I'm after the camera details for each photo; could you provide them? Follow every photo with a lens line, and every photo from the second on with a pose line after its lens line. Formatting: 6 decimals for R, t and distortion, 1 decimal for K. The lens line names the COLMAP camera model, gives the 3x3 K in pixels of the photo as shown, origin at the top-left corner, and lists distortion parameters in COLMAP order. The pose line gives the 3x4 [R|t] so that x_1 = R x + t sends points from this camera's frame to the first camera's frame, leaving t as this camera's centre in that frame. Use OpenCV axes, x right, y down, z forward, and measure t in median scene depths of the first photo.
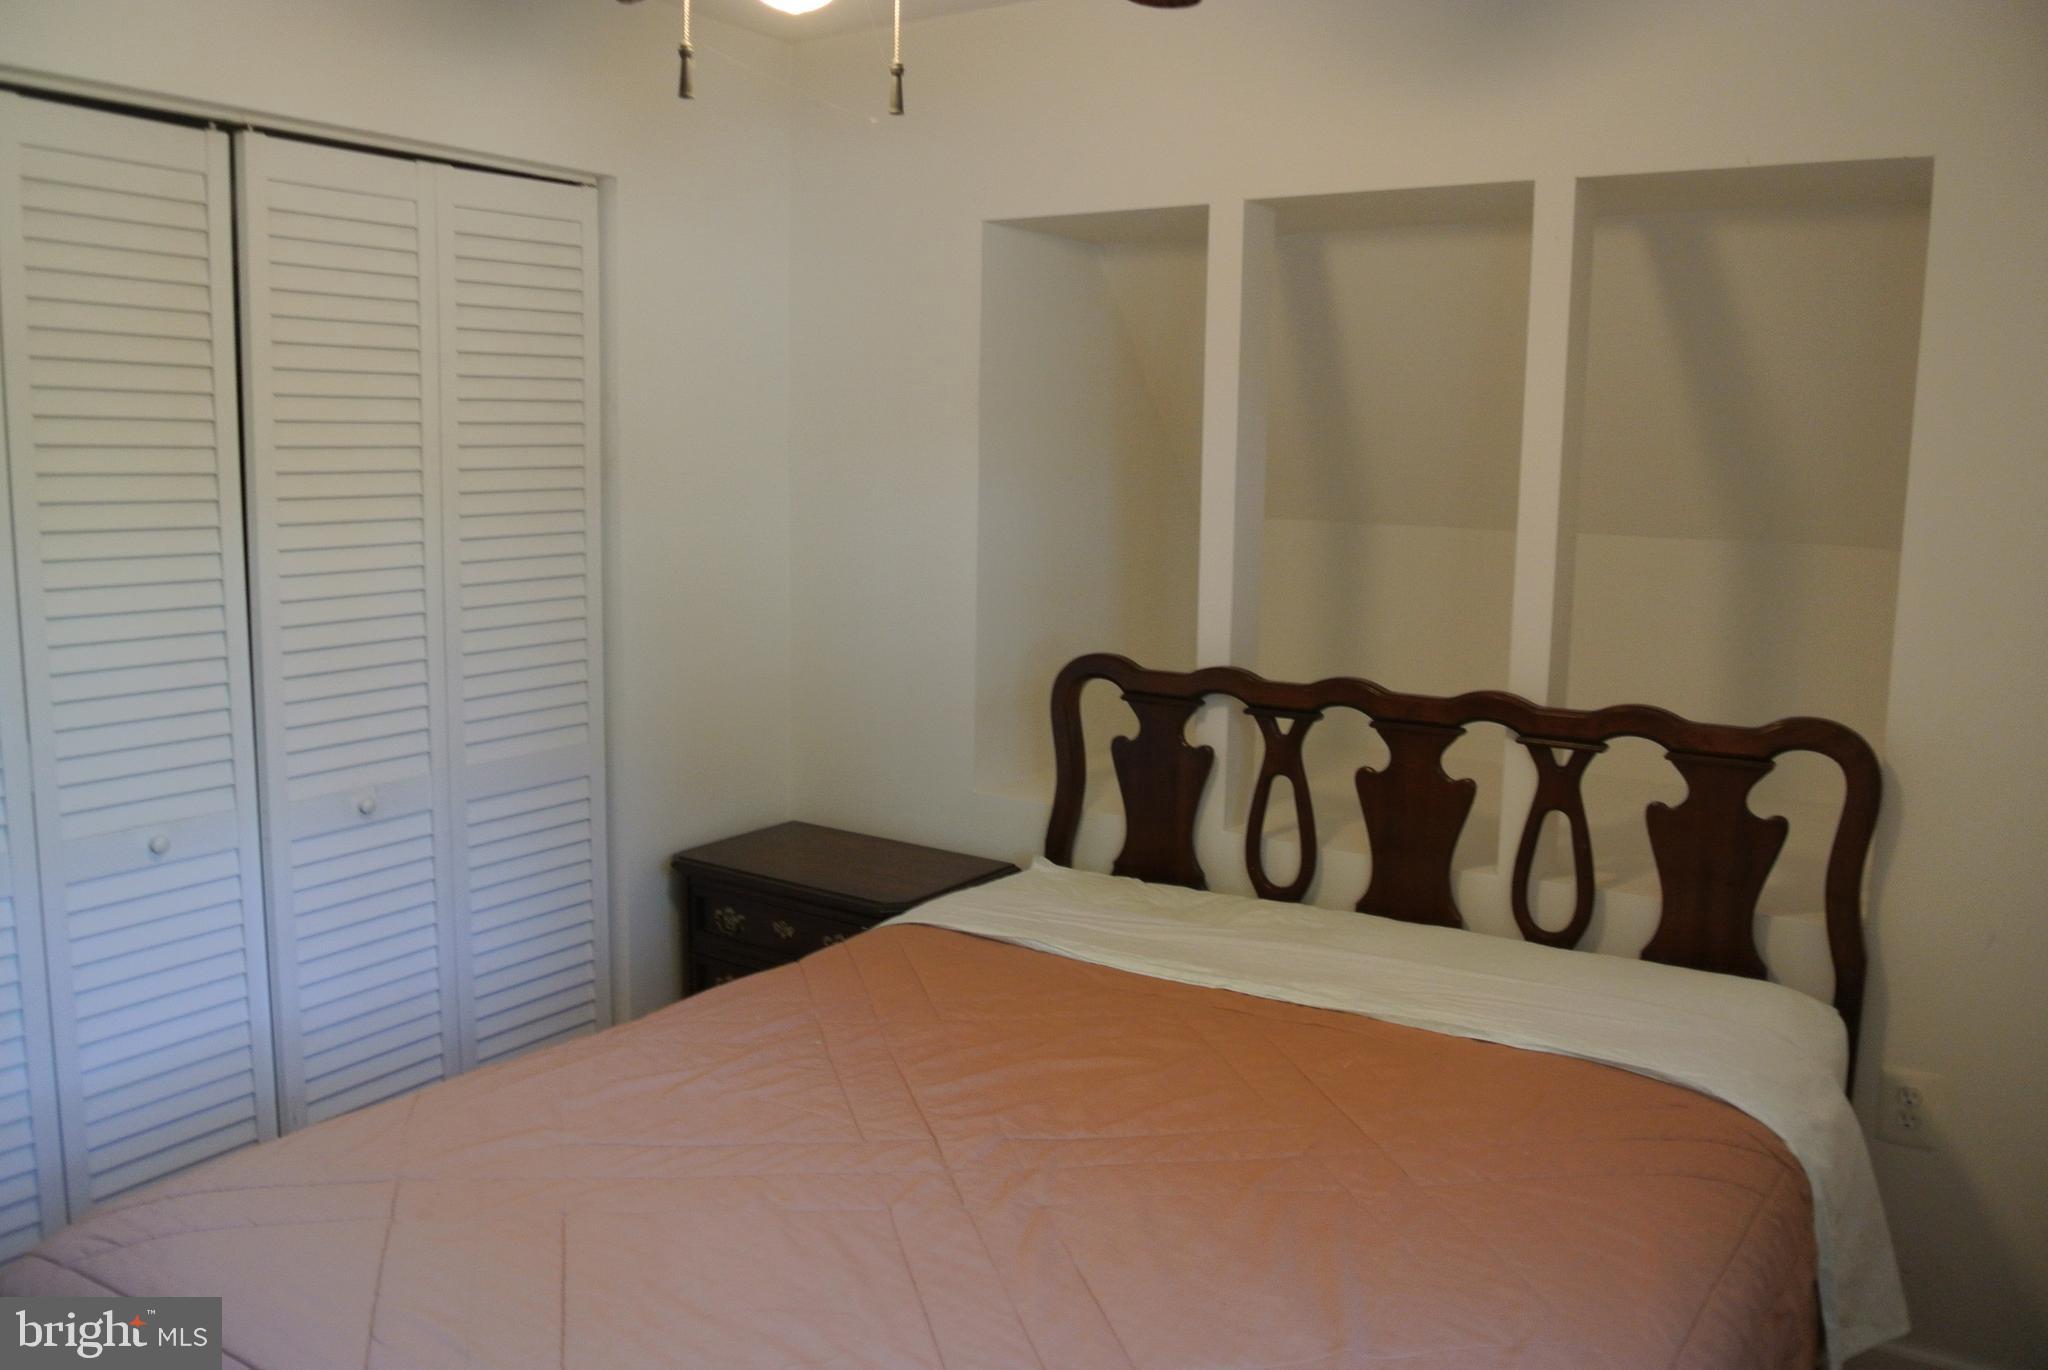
lens RADIAL K [[1693.1, 0, 1017.5], [0, 1693.1, 686.9], [0, 0, 1]] dist [-0.038213, -0.000830]
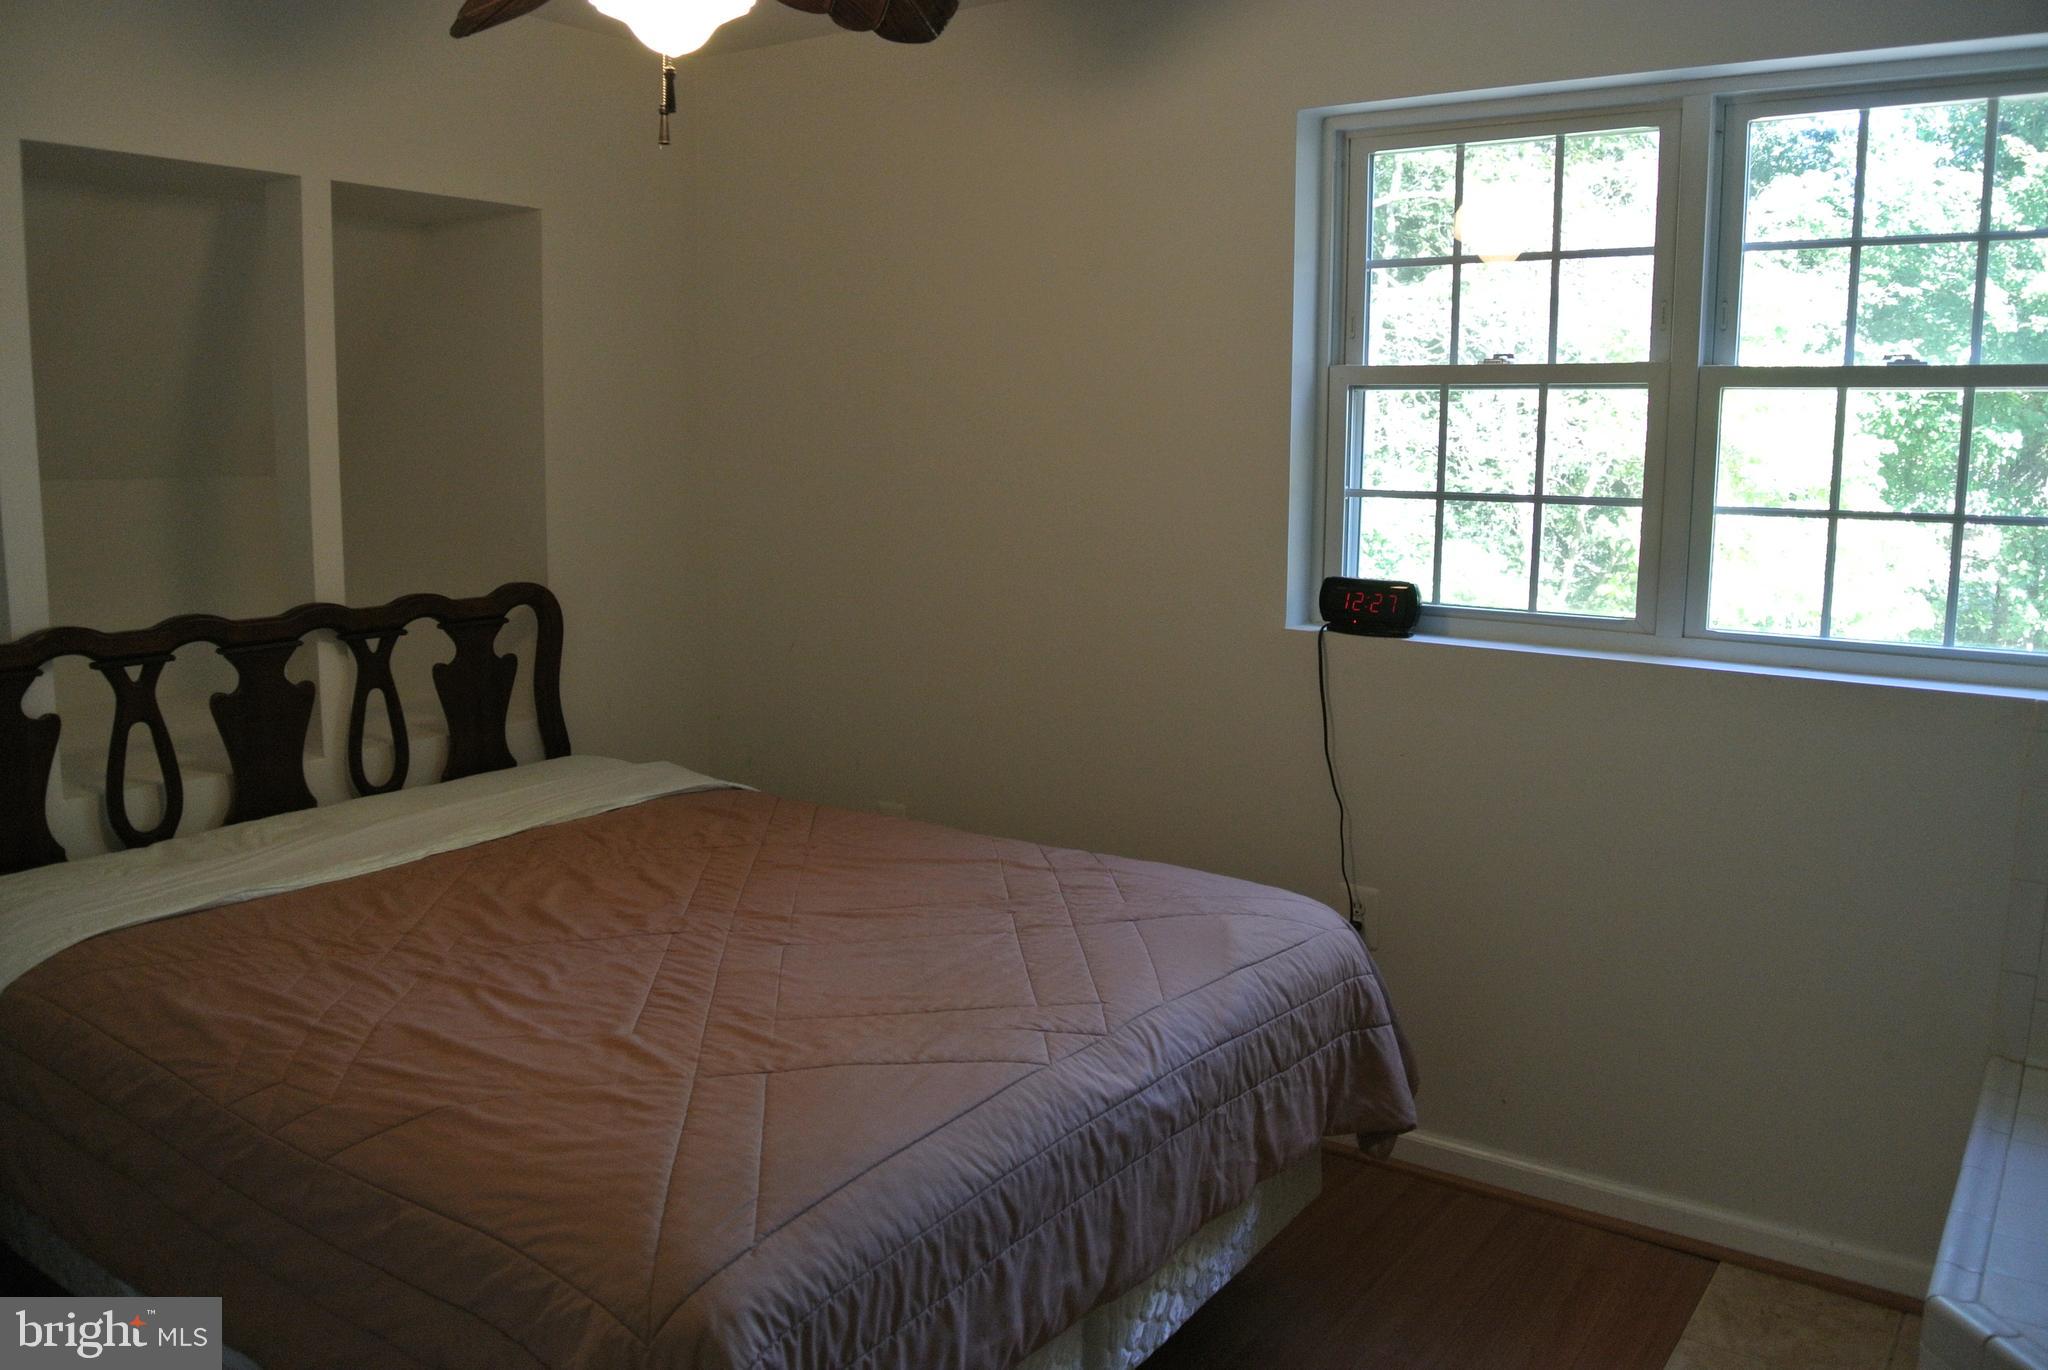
lens RADIAL K [[1693.1, 0, 1017.5], [0, 1693.1, 686.9], [0, 0, 1]] dist [-0.038213, -0.000830]
pose [[0.017441, -0.180390, 0.983441, -0.891429], [0.113332, 0.977608, 0.177310, -0.094427], [-0.993404, 0.108363, 0.037494, 0.464550]]
